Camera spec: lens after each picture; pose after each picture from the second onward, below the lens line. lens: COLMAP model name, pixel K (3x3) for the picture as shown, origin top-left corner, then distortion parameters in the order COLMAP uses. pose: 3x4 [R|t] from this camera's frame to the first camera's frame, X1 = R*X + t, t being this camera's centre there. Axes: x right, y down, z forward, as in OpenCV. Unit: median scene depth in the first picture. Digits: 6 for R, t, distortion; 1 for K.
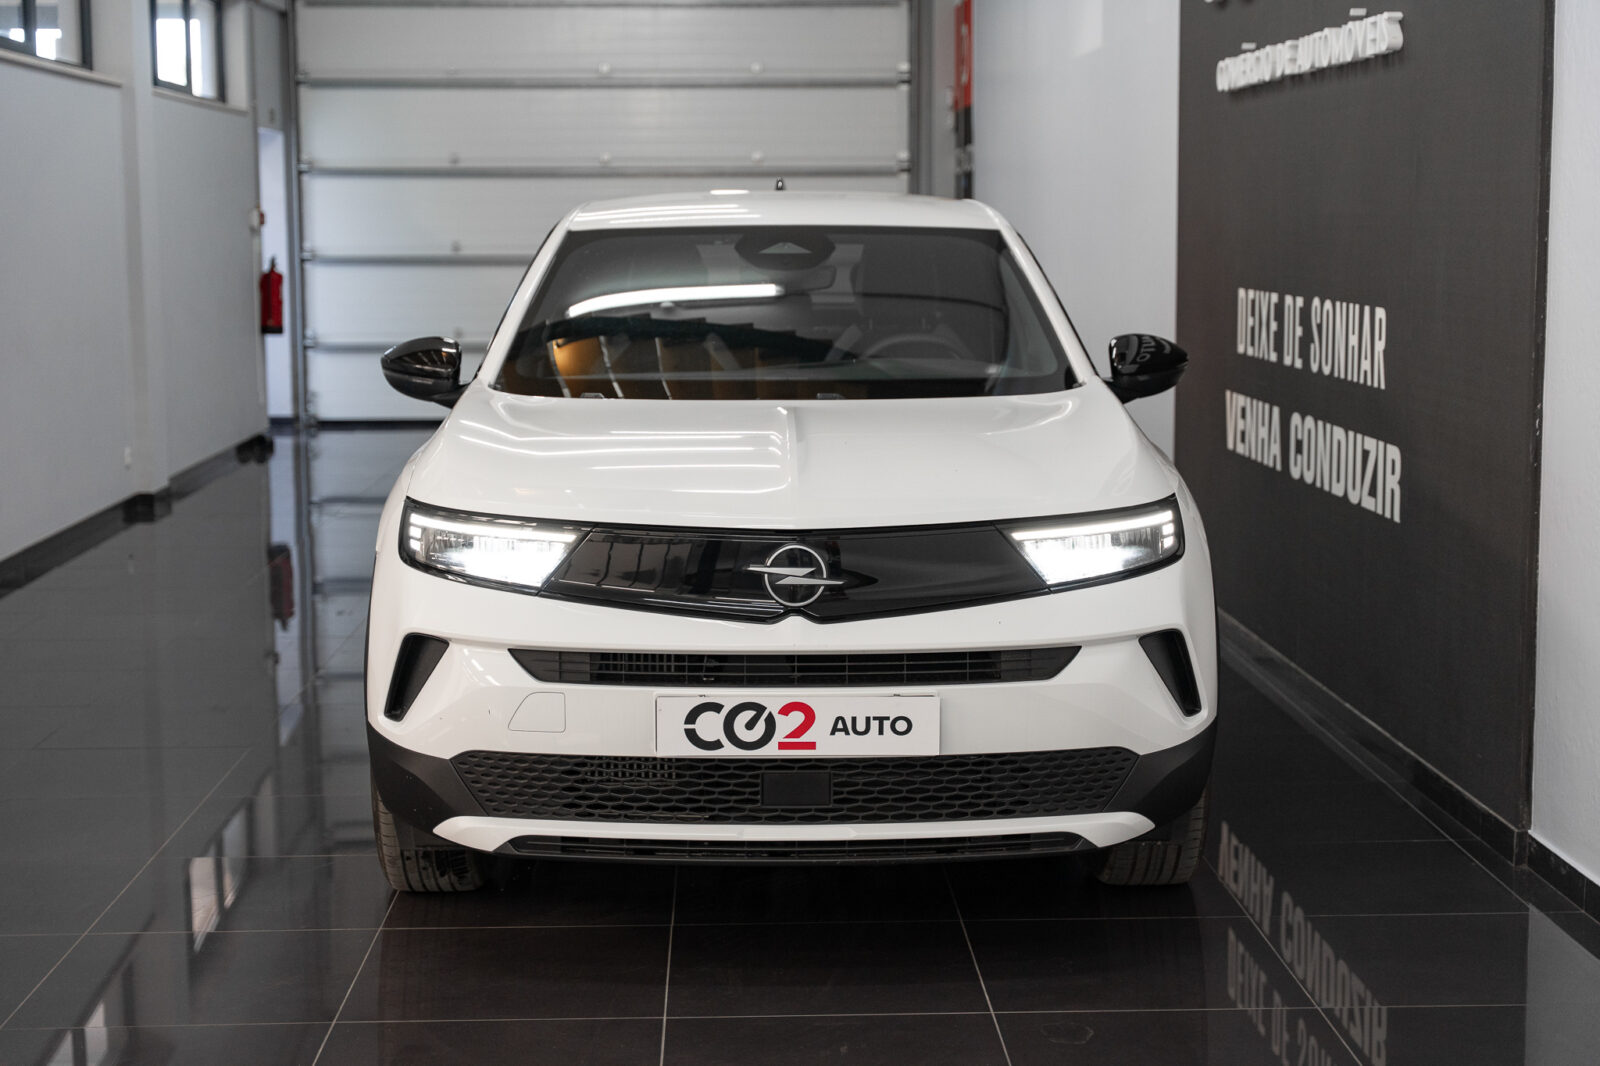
lens RADIAL K [[2439.6, 0, 800.0], [0, 2439.6, 533.0], [0, 0, 1]] dist [0.034481, 0.158340]
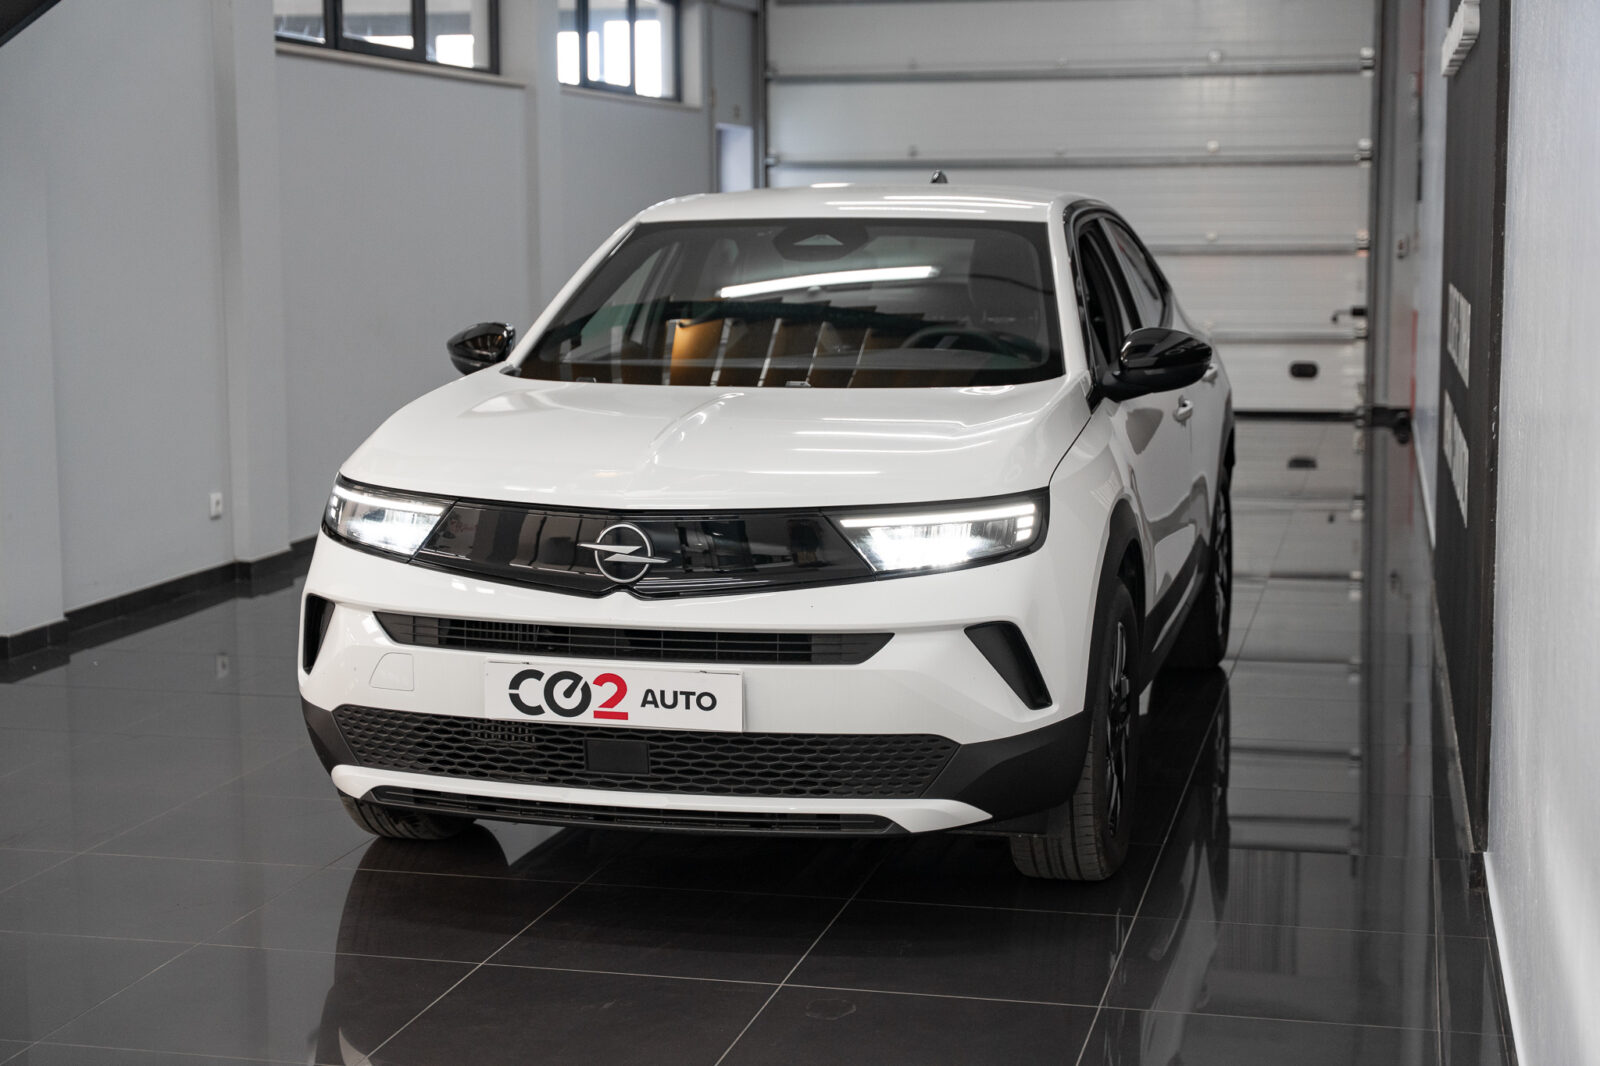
lens RADIAL K [[2439.6, 0, 800.0], [0, 2439.6, 533.0], [0, 0, 1]] dist [0.034481, 0.158340]
pose [[0.964641, 0.034852, -0.261252, 0.339847], [-0.033882, 0.999392, 0.008219, -0.002305], [0.261379, 0.000923, 0.965236, 0.009830]]
